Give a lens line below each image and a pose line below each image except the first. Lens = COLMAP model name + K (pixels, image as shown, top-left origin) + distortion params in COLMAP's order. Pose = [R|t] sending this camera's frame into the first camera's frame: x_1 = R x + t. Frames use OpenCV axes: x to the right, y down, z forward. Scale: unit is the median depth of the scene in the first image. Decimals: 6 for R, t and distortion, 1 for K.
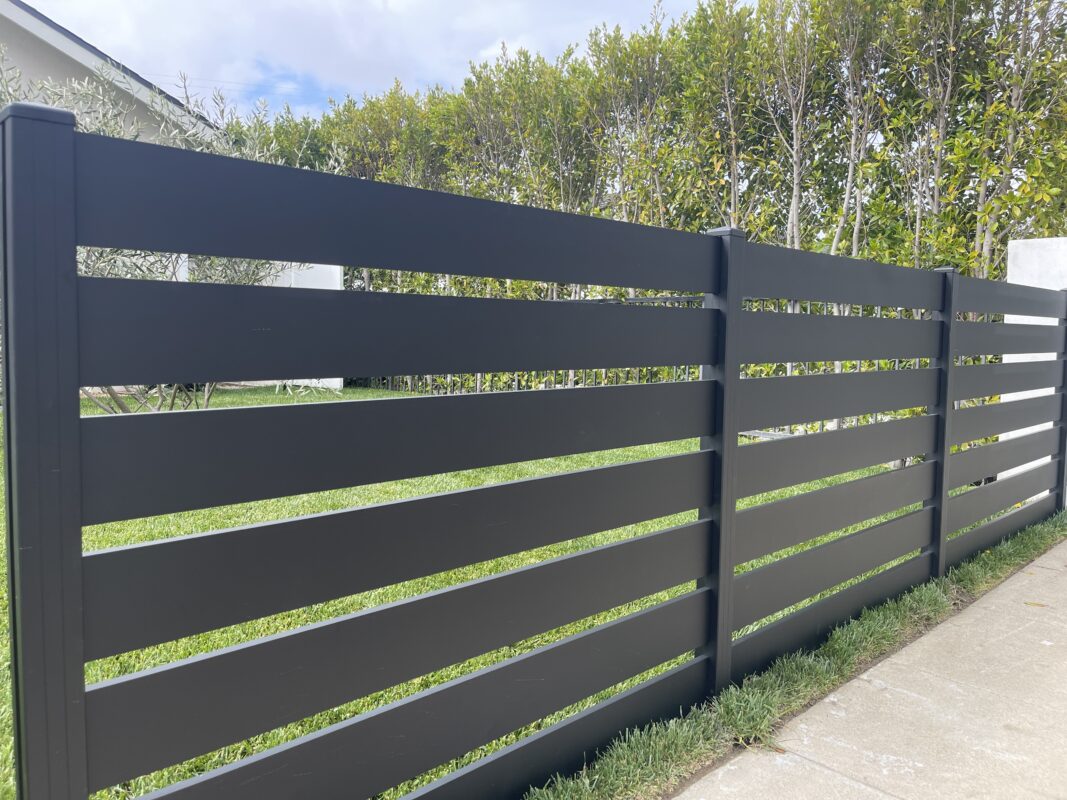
lens RADIAL K [[792.6, 0, 522.5], [0, 792.6, 377.2], [0, 0, 1]] dist [0.067904, -0.102258]
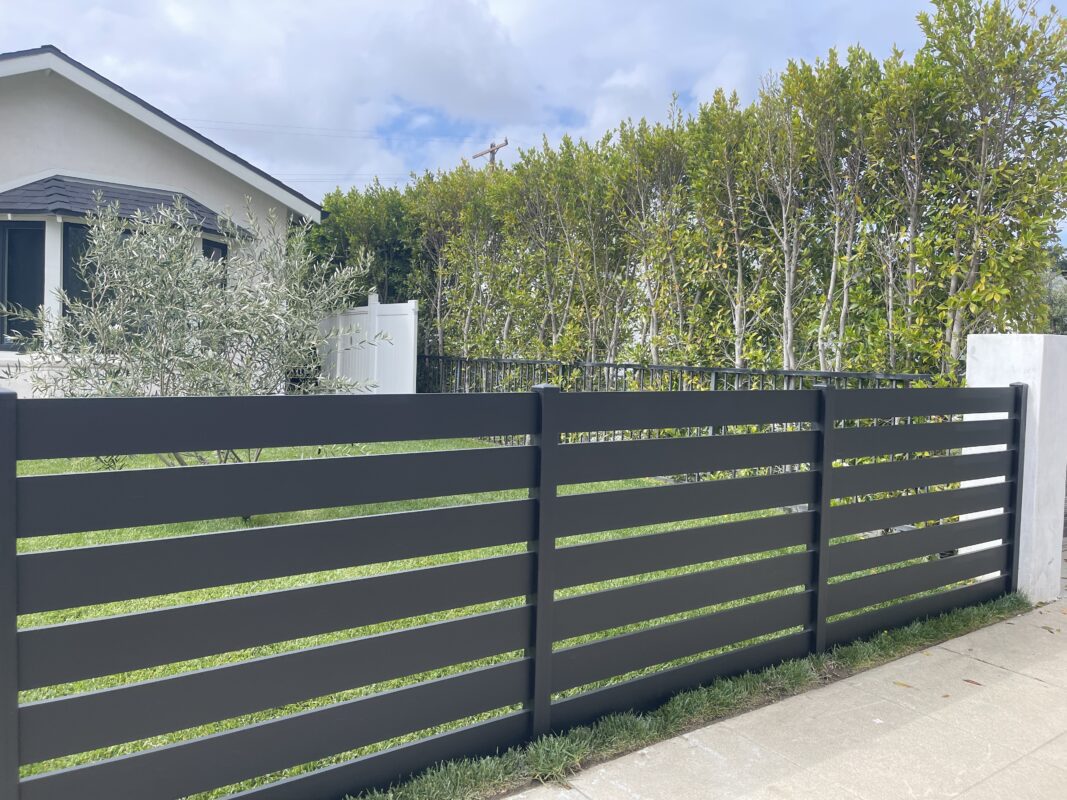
lens RADIAL K [[790.0, 0, 532.0], [0, 790.0, 388.0], [0, 0, 1]] dist [0.059592, -0.082993]
pose [[0.988770, 0.017762, -0.148388, 0.198696], [-0.019945, 0.999713, -0.013234, -0.075967], [0.148110, 0.016045, 0.988841, -0.139138]]
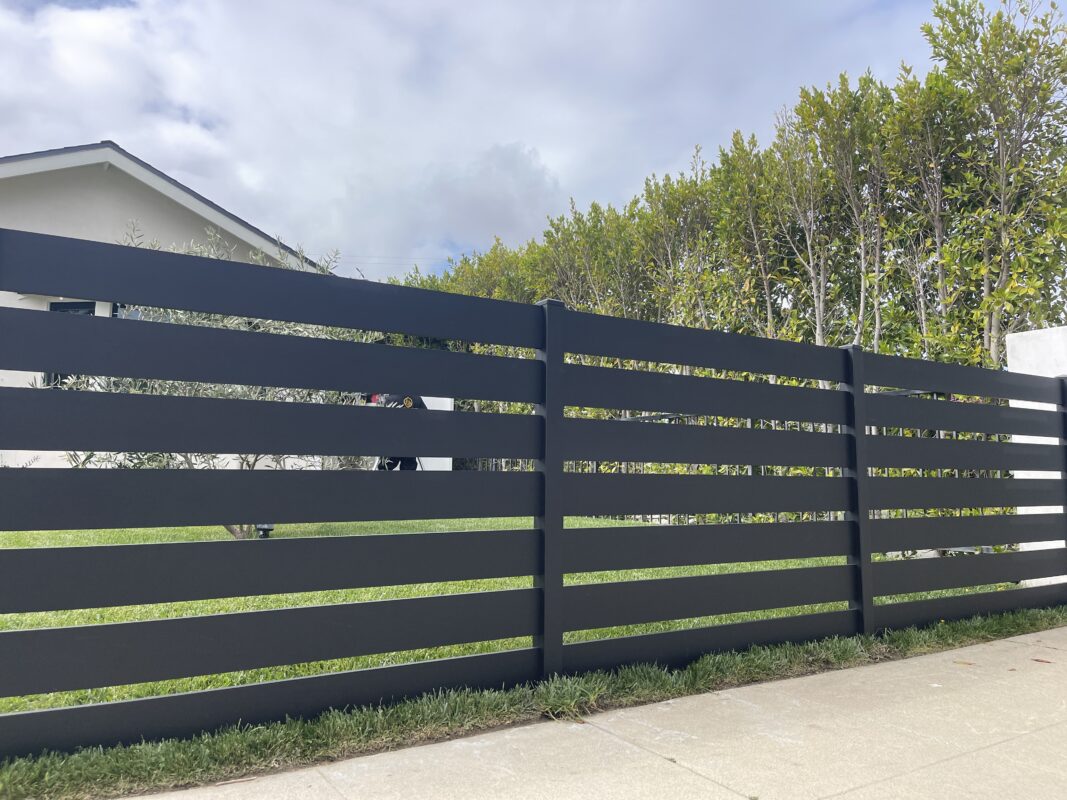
lens RADIAL K [[790.1, 0, 547.0], [0, 790.1, 399.1], [0, 0, 1]] dist [0.060921, -0.085052]
pose [[0.981494, -0.029944, -0.189138, 0.226483], [-0.001798, 0.986214, -0.165468, 0.085697], [0.191485, 0.162746, 0.967909, -0.097530]]
